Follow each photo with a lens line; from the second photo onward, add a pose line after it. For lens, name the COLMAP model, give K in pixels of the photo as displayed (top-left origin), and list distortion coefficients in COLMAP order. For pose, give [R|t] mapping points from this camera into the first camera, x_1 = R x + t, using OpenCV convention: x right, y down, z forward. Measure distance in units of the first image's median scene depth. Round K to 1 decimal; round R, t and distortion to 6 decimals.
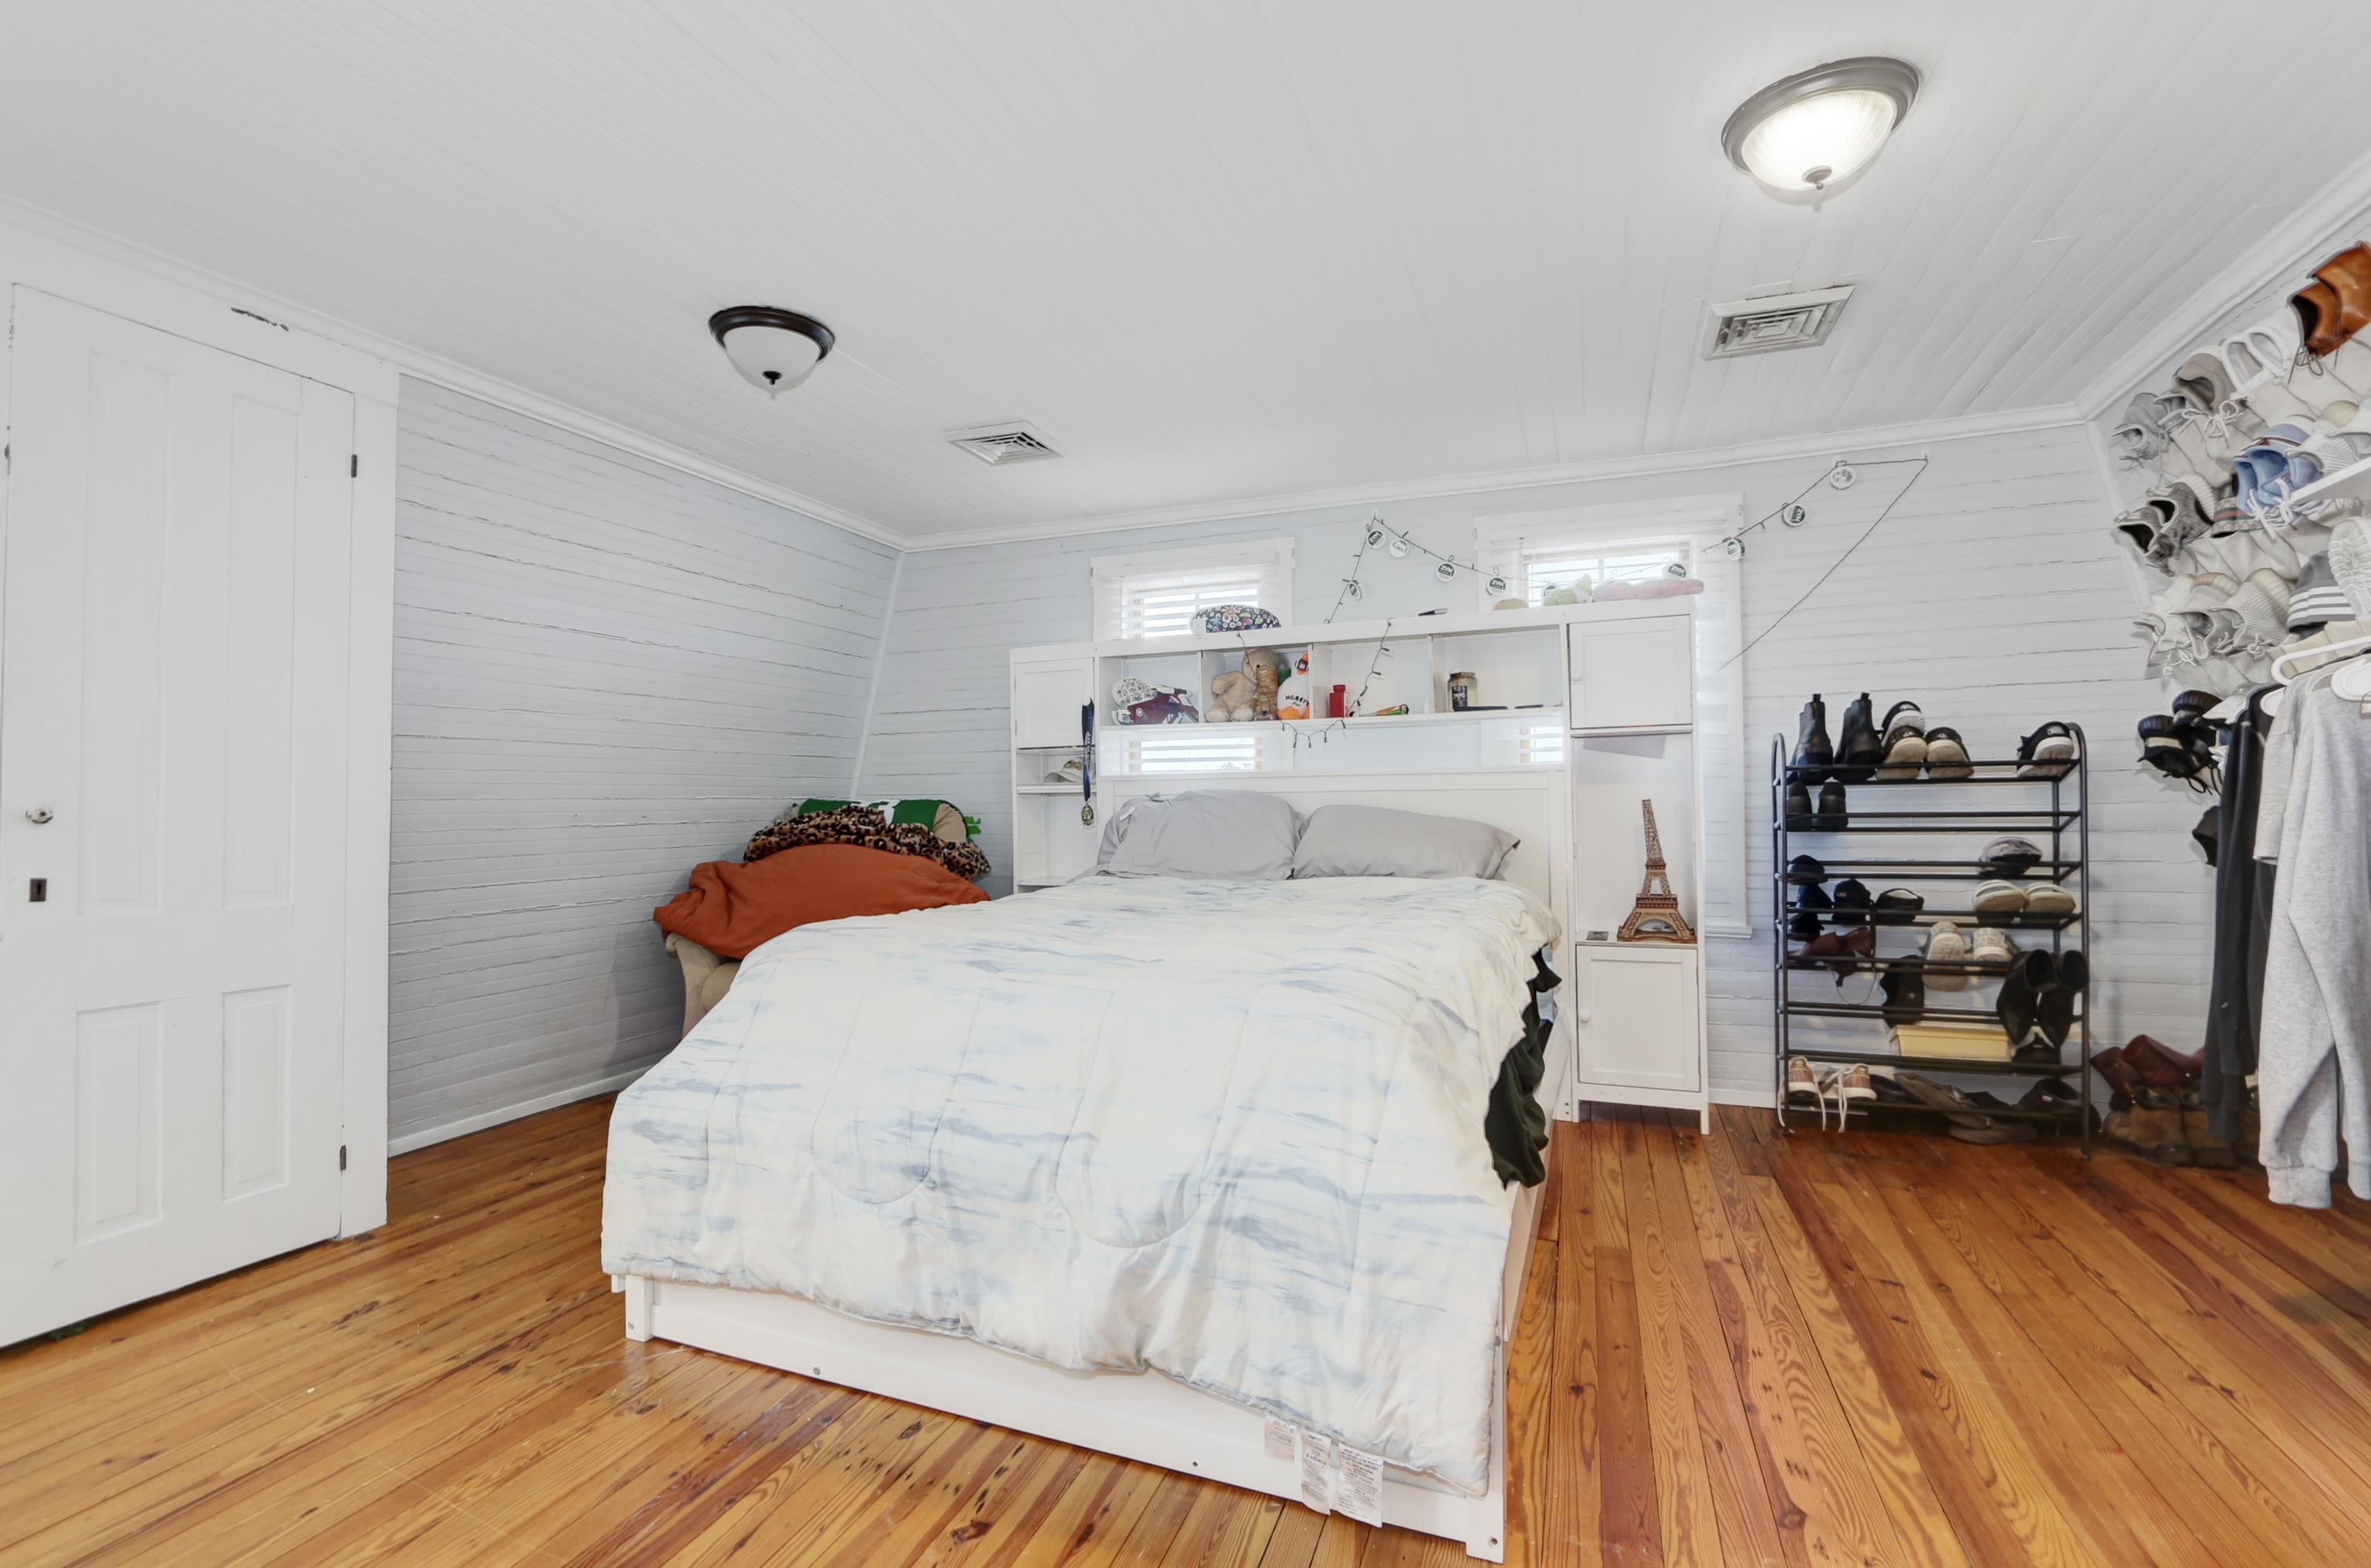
lens RADIAL K [[1101.7, 0, 1190.4], [0, 1101.7, 784.9], [0, 0, 1]] dist [-0.015756, 0.000148]
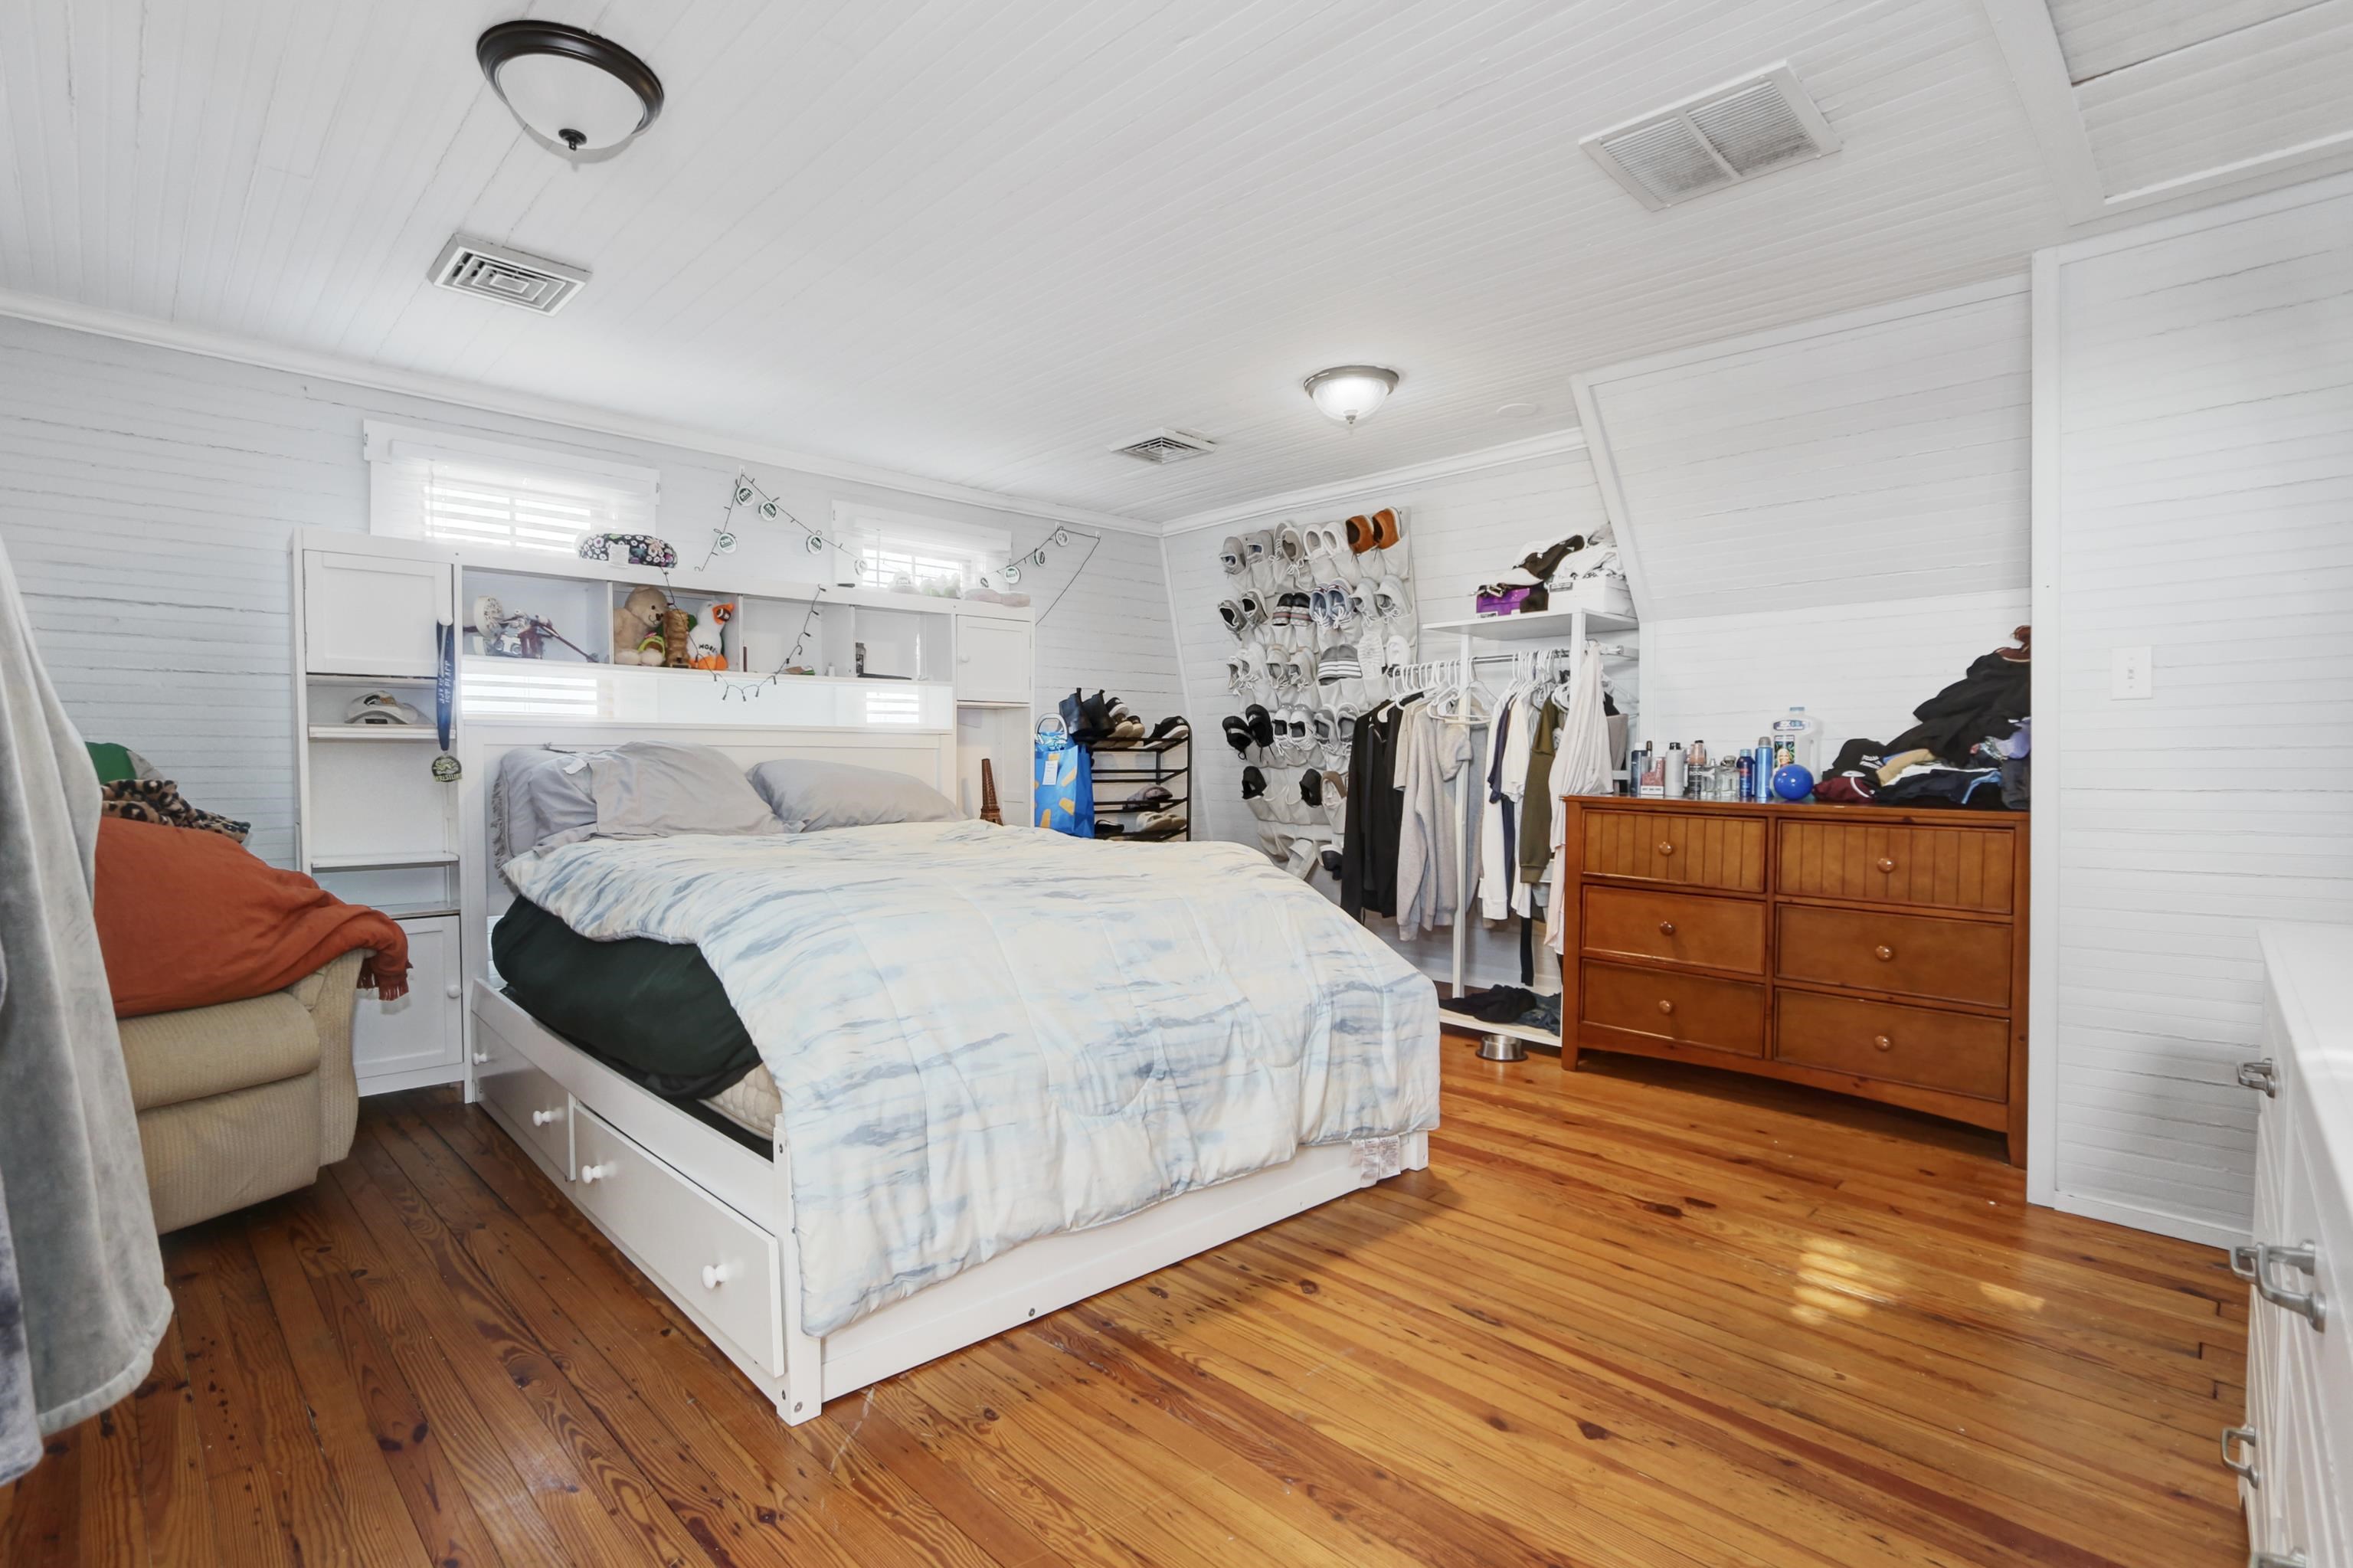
lens RADIAL K [[1088.0, 0, 1159.1], [0, 1088.0, 779.8], [0, 0, 1]] dist [-0.015394, 0.000370]
pose [[0.430004, -0.000962, 0.902827, -1.090666], [-0.017850, 0.999795, 0.009567, 0.036871], [-0.902651, -0.020229, 0.429899, 0.445472]]
